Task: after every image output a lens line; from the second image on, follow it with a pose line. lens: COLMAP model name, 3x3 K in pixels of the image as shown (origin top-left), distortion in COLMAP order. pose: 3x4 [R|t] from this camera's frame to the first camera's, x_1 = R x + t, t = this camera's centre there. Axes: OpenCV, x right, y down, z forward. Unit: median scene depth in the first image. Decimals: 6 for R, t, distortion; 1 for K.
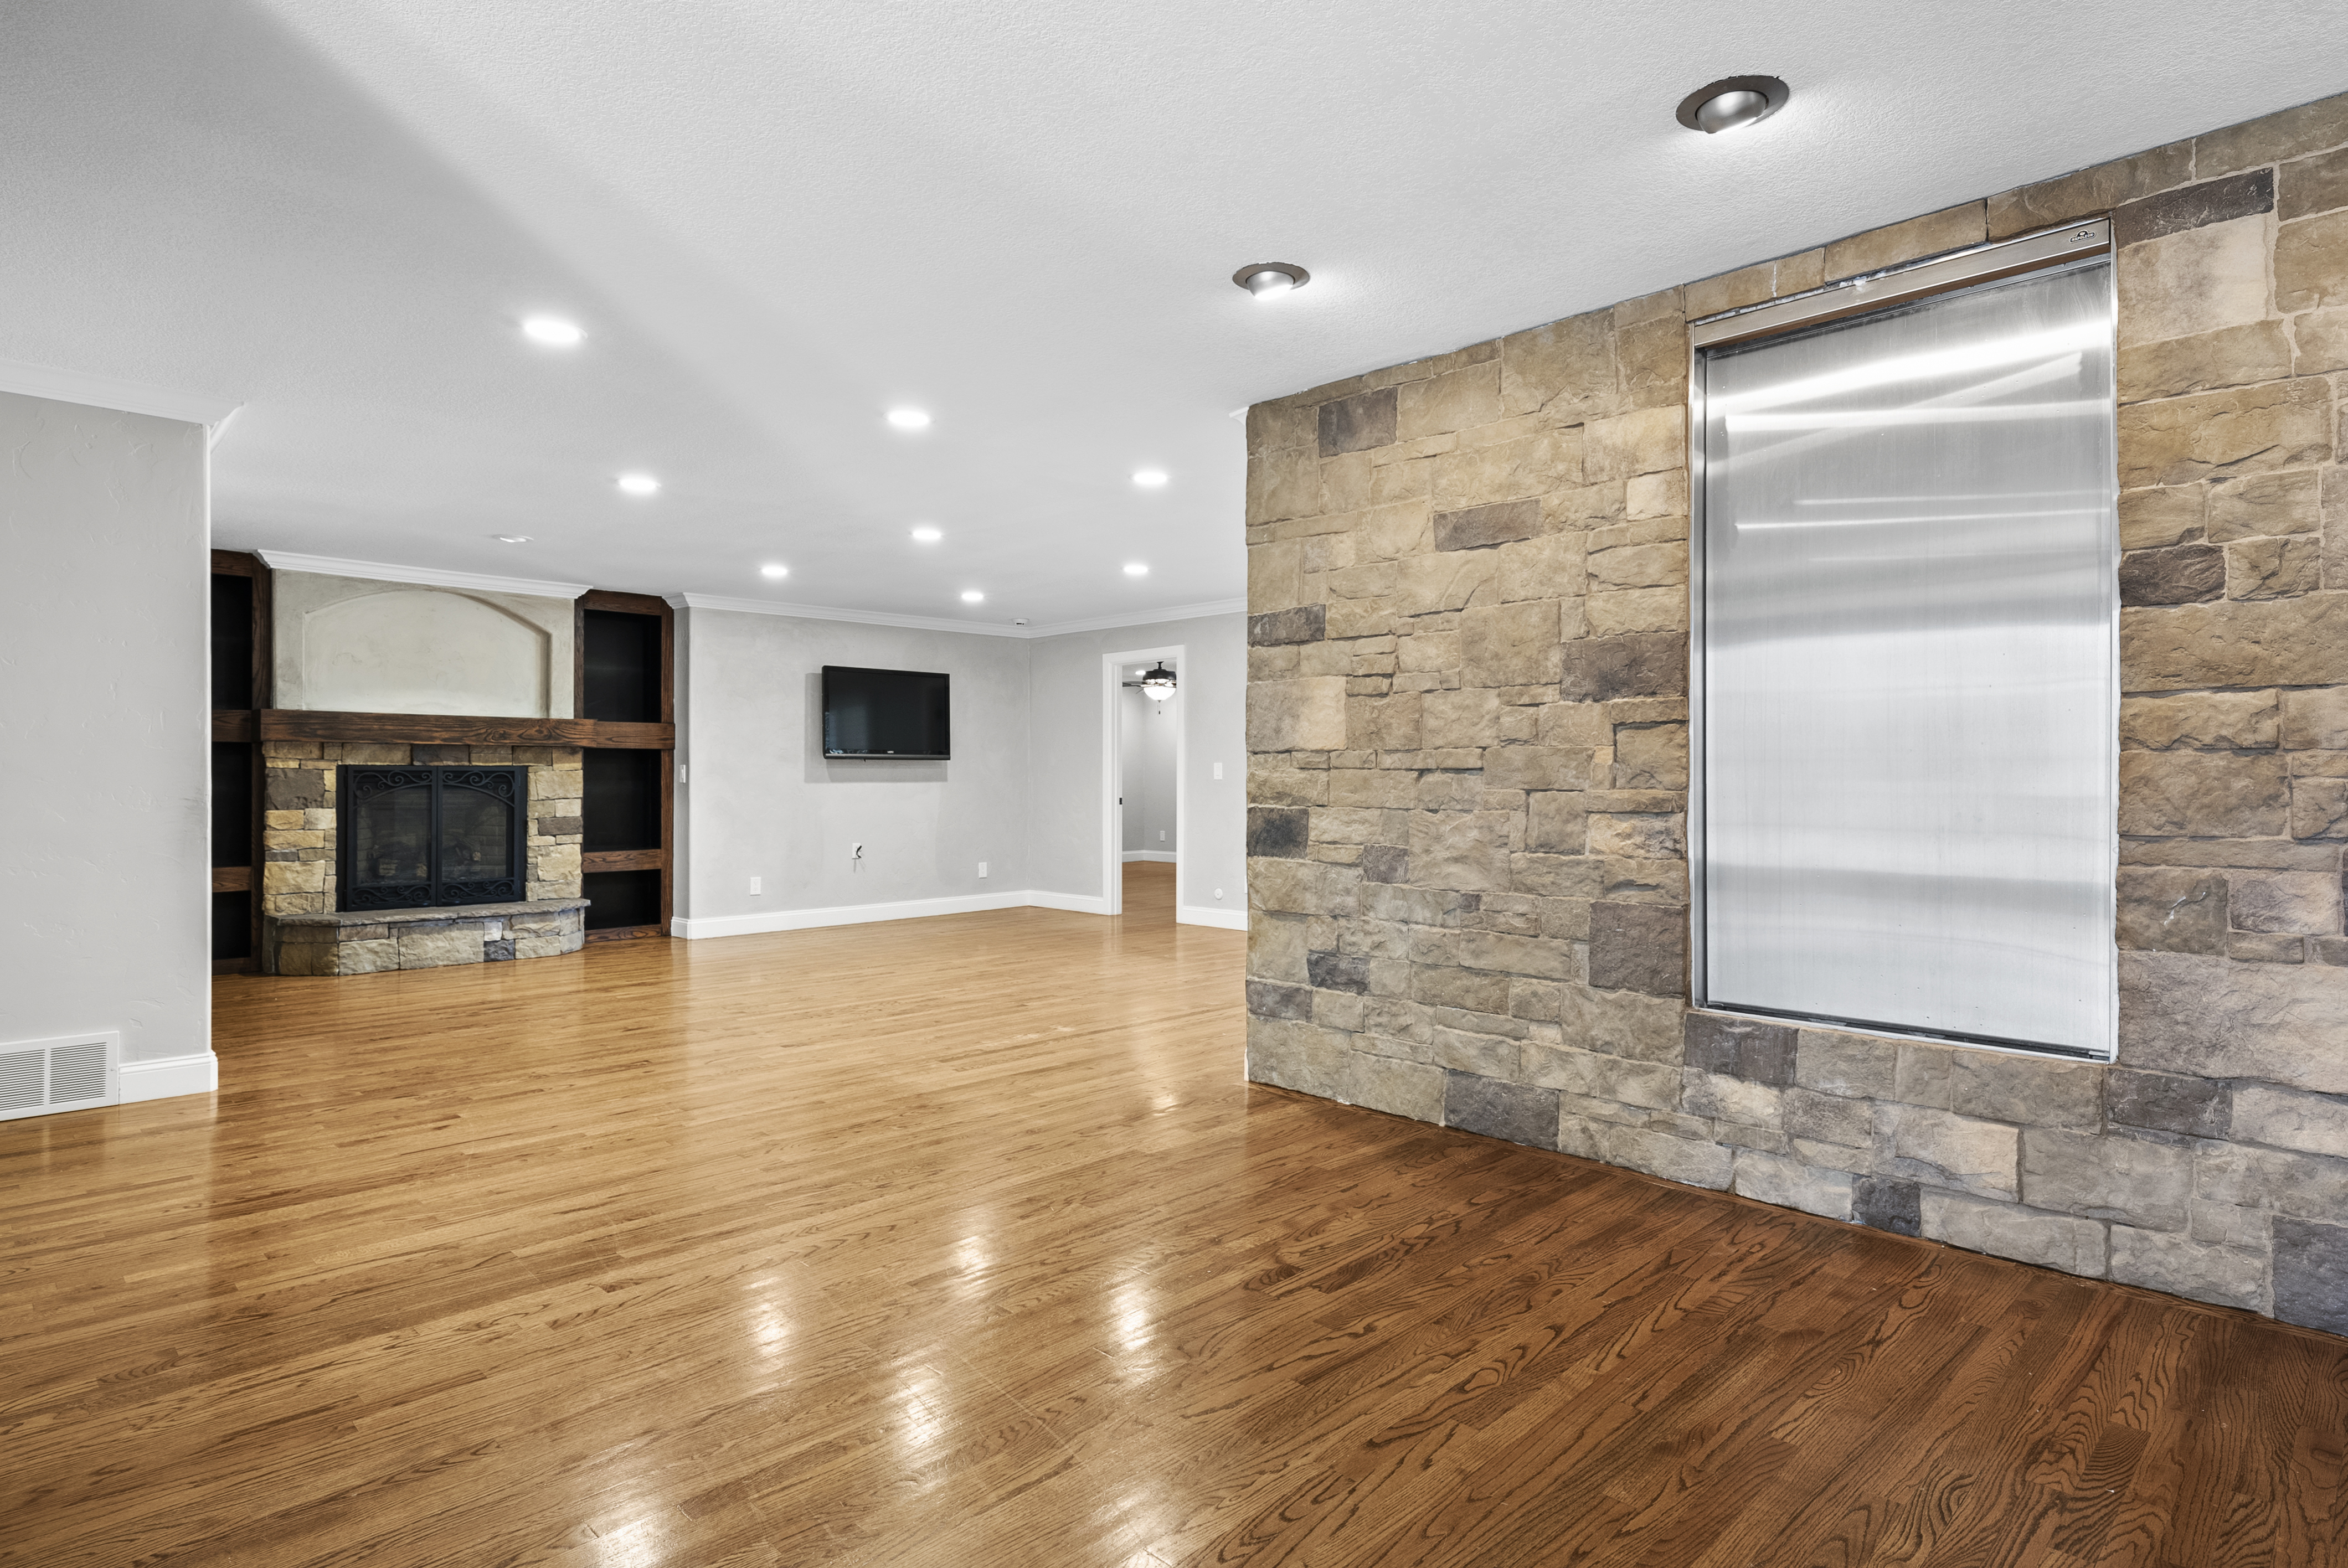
lens RADIAL K [[1274.6, 0, 1167.5], [0, 1274.6, 776.0], [0, 0, 1]] dist [0.015232, 0.001324]
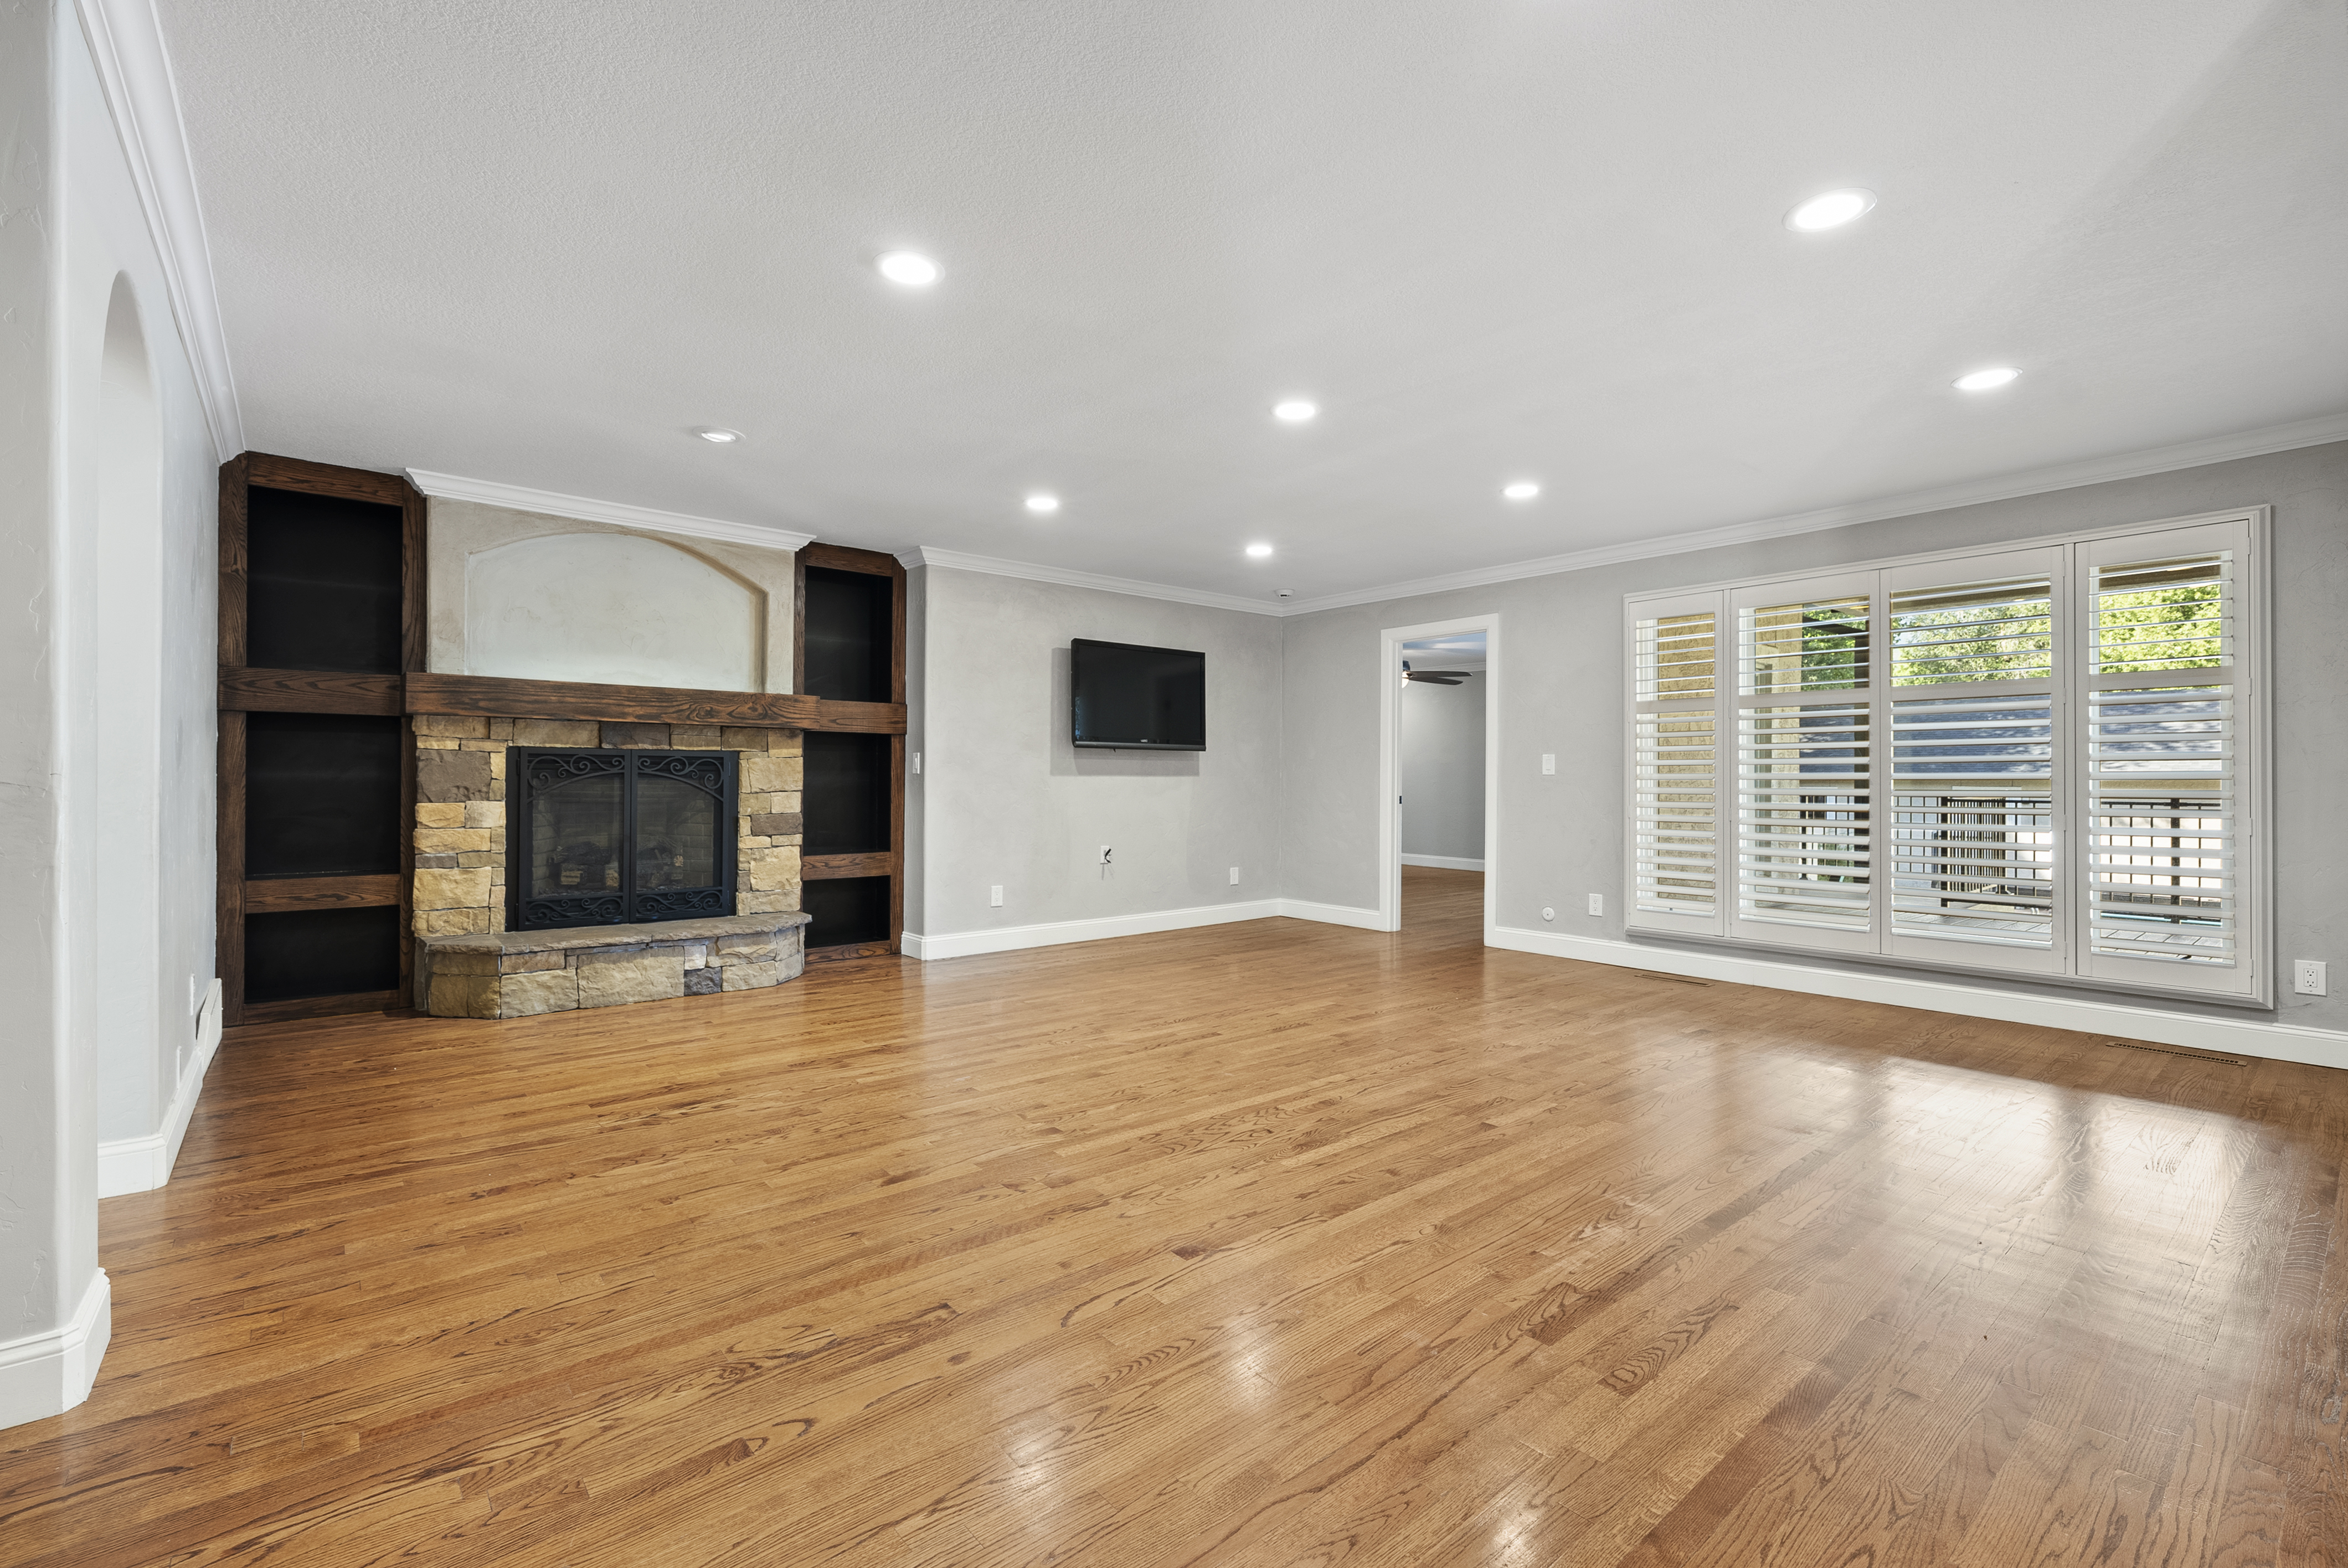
lens RADIAL K [[1056.9, 0, 1182.9], [0, 1056.9, 782.6], [0, 0, 1]] dist [0.002485, -0.000404]
pose [[0.997283, 0.007215, -0.073306, -0.166323], [-0.006853, 0.999963, 0.005194, 0.006817], [0.073340, -0.004678, 0.997296, 0.344701]]
